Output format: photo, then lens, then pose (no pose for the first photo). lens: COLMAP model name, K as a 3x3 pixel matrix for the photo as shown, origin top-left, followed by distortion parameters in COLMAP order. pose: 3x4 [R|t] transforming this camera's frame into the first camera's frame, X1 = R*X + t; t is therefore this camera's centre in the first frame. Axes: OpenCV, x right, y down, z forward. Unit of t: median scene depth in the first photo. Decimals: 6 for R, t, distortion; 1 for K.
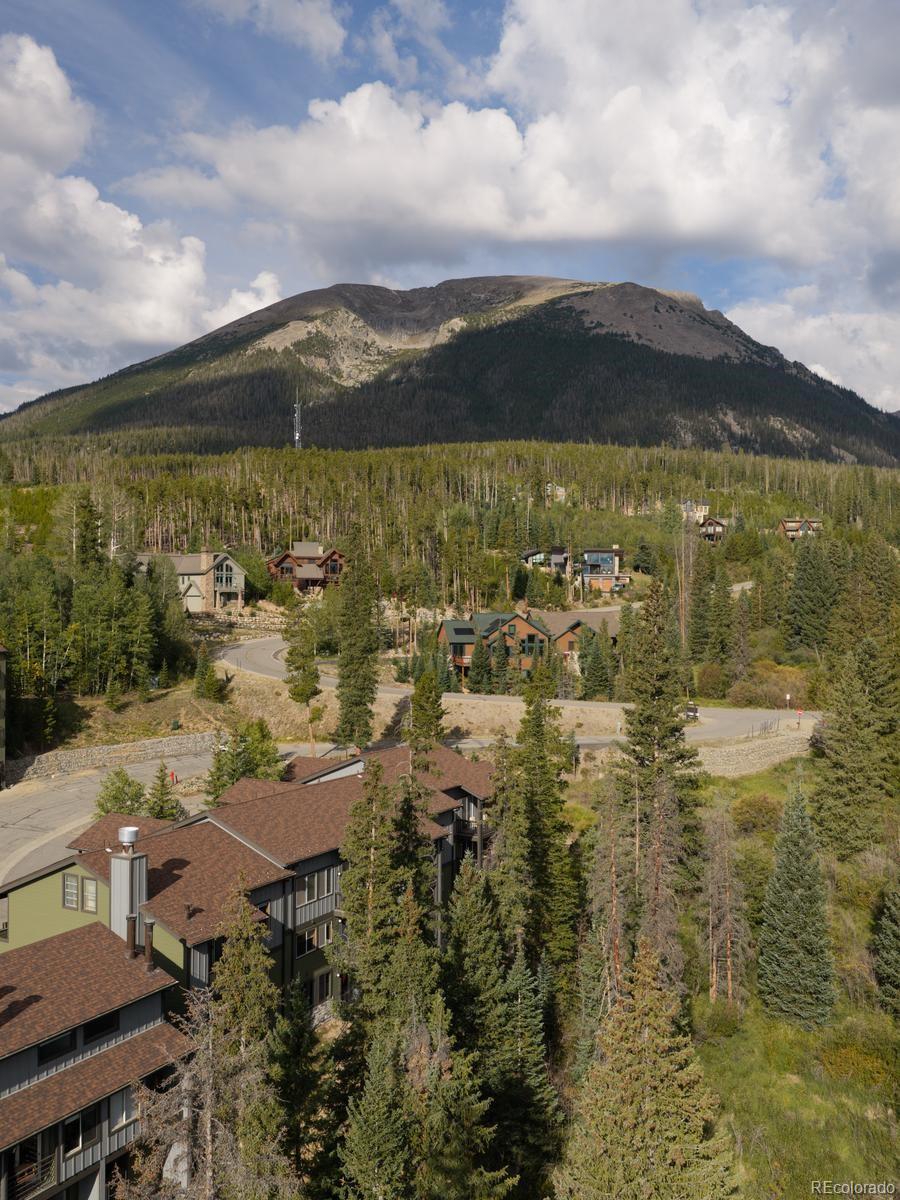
lens RADIAL K [[1060.0, 0, 454.2], [0, 1060.0, 604.5], [0, 0, 1]] dist [0.019816, -0.019384]
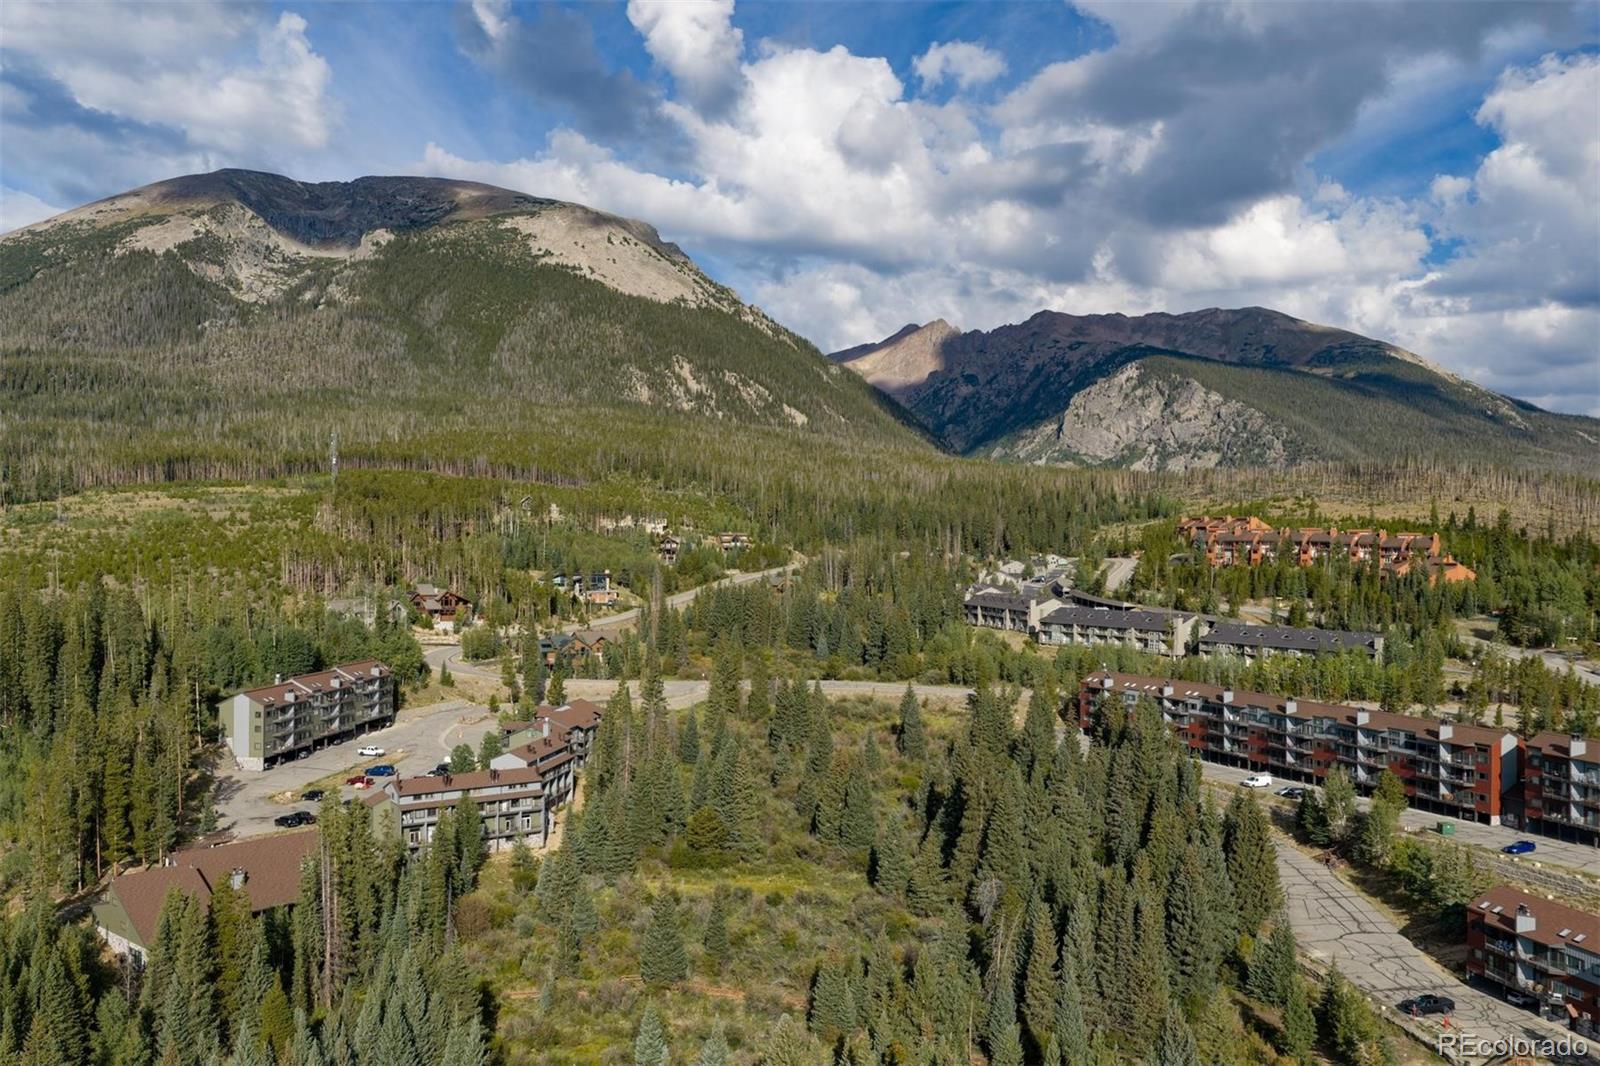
lens RADIAL K [[1344.7, 0, 796.5], [0, 1344.7, 535.0], [0, 0, 1]] dist [0.008810, -0.021855]
pose [[0.944865, -0.000408, 0.327459, -0.042275], [0.000340, 1.000000, 0.000264, -0.020618], [-0.327459, -0.000138, 0.944865, -0.172243]]
